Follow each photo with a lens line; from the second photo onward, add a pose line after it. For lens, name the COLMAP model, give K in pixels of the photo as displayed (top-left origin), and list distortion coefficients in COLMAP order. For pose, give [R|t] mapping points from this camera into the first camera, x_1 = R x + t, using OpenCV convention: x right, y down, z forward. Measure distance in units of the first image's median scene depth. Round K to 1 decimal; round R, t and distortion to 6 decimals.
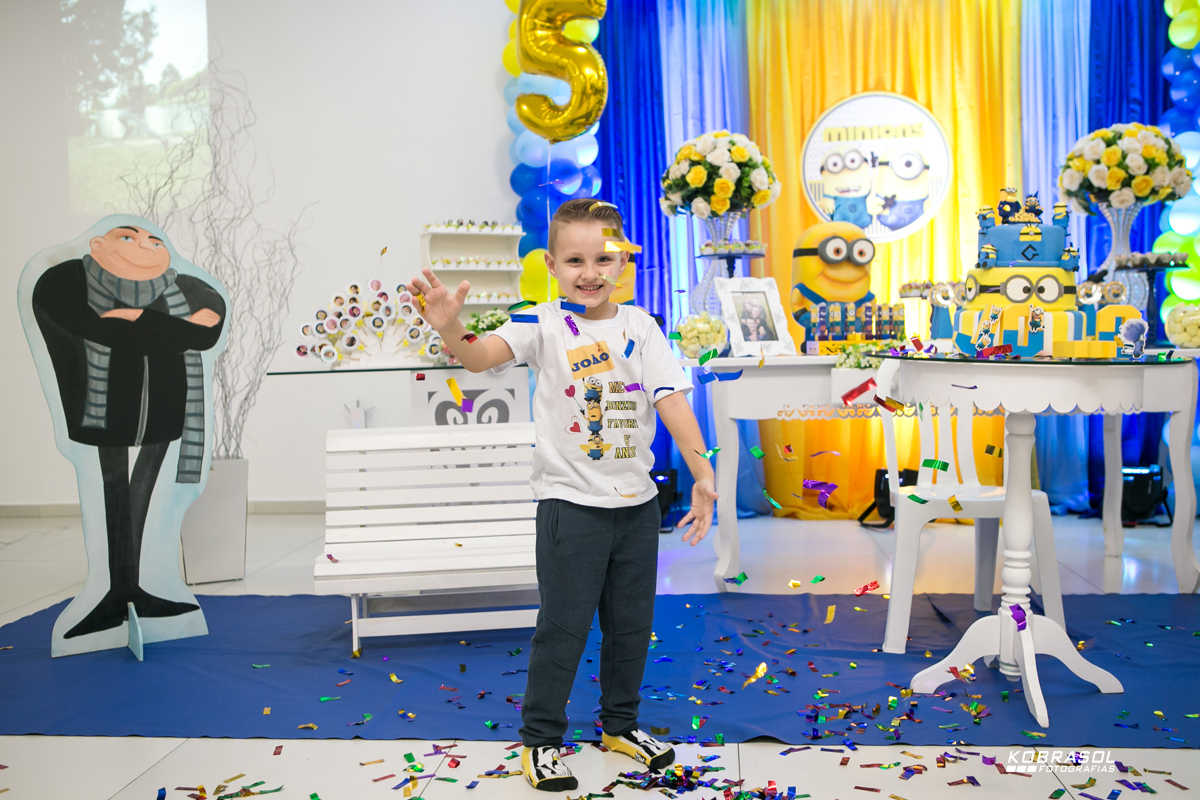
lens RADIAL K [[1148.2, 0, 600.0], [0, 1148.2, 400.0], [0, 0, 1]] dist [-0.082080, 0.142664]
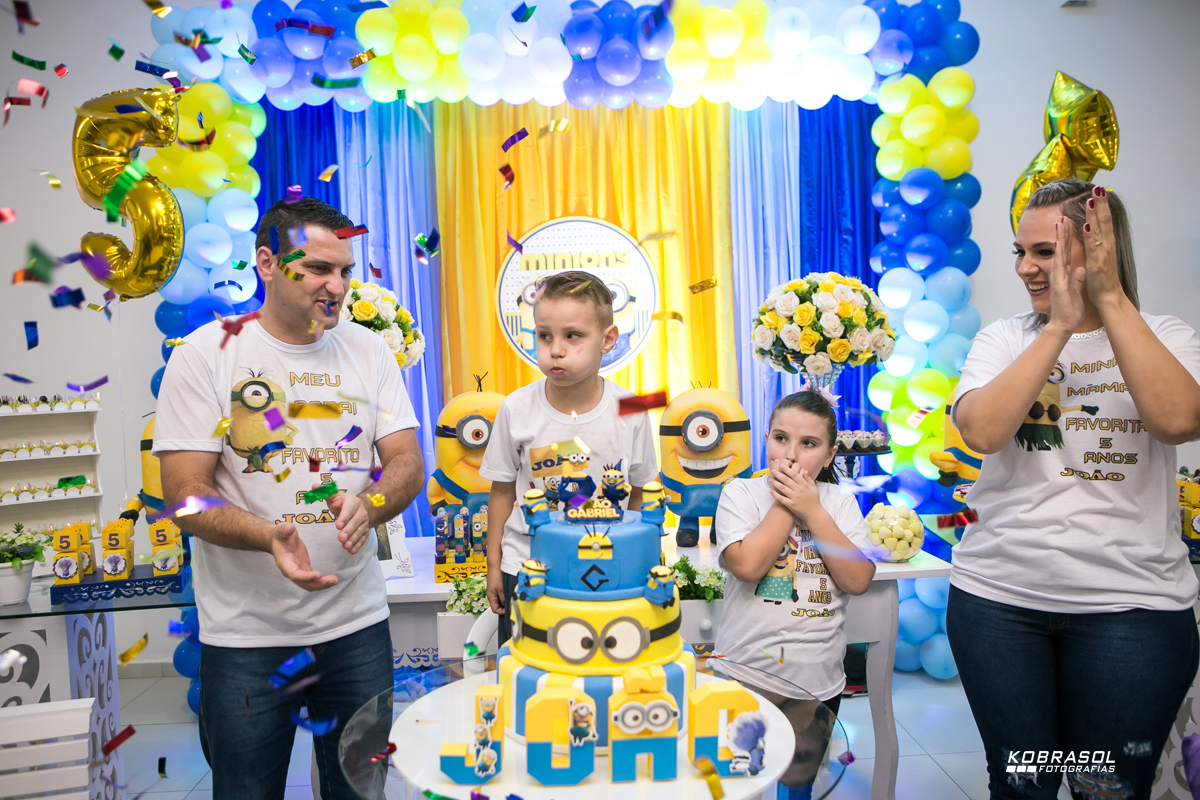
lens RADIAL K [[944.5, 0, 600.0], [0, 944.5, 400.0], [0, 0, 1]] dist [-0.098323, 0.115208]
pose [[0.991149, -0.012471, 0.132170, 0.199111], [0.015231, 0.999686, -0.019888, -0.135227], [-0.131880, 0.021725, 0.991028, 0.314723]]
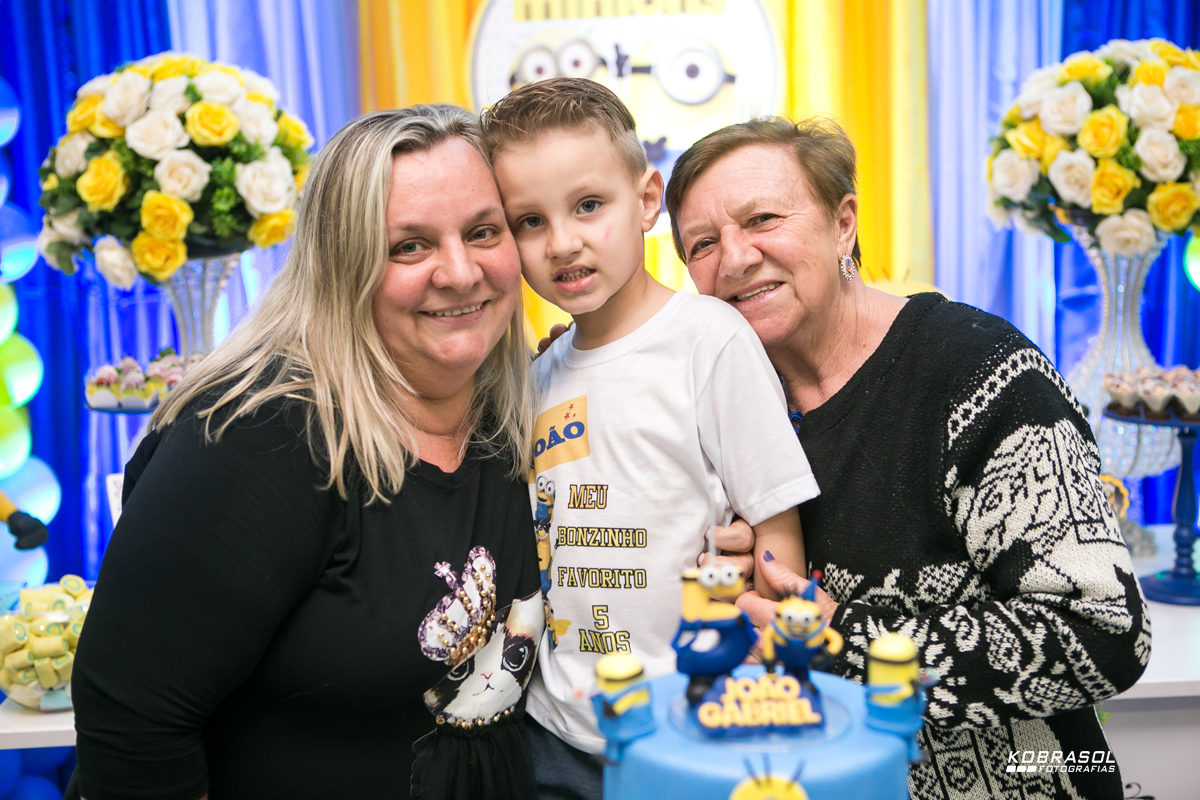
lens RADIAL K [[1613.1, 0, 600.0], [0, 1613.1, 400.0], [0, 0, 1]] dist [0.018647, 0.031415]
pose [[0.992931, -0.023036, 0.116440, 0.189080], [0.011315, 0.994889, 0.100342, -0.173606], [-0.118156, -0.098315, 0.988116, 0.410764]]
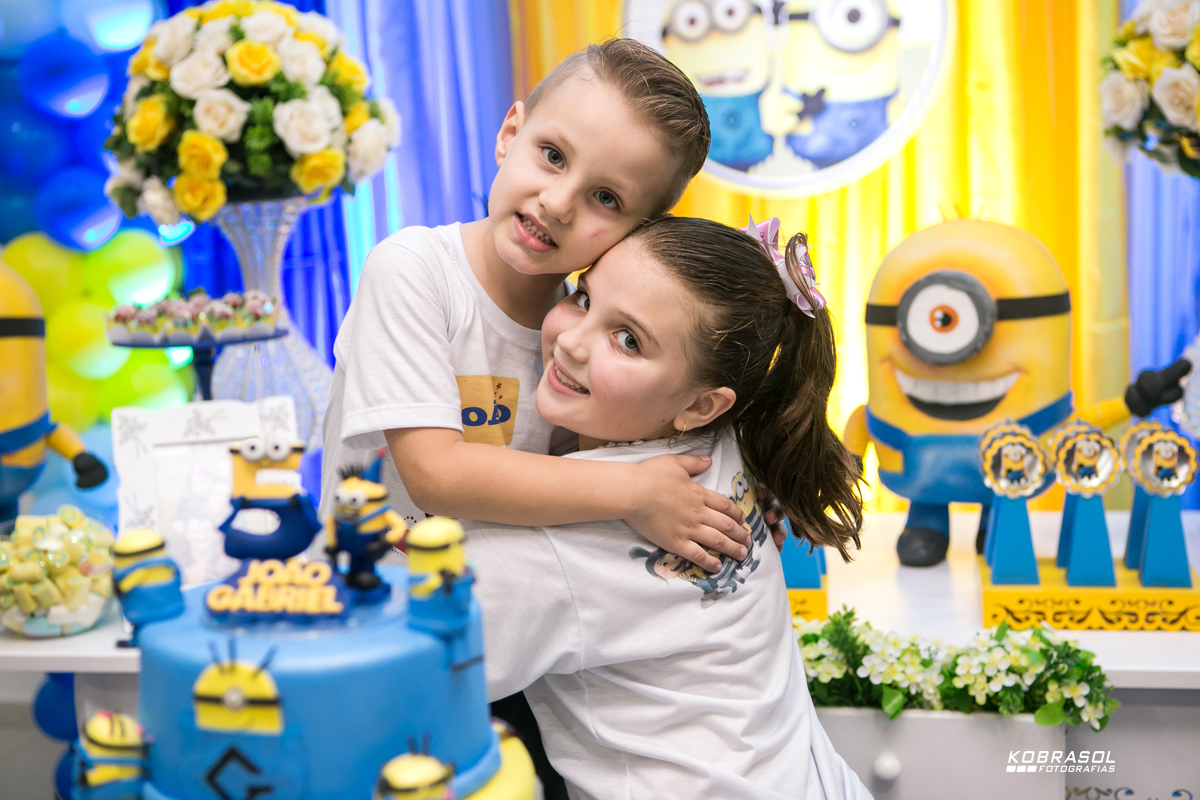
lens RADIAL K [[1644.2, 0, 600.0], [0, 1644.2, 400.0], [0, 0, 1]] dist [0.020136, 0.011570]
pose [[0.993092, -0.004327, -0.117258, 0.308722], [0.014929, 0.995858, 0.089686, -0.147553], [0.116384, -0.090817, 0.989043, 0.433885]]
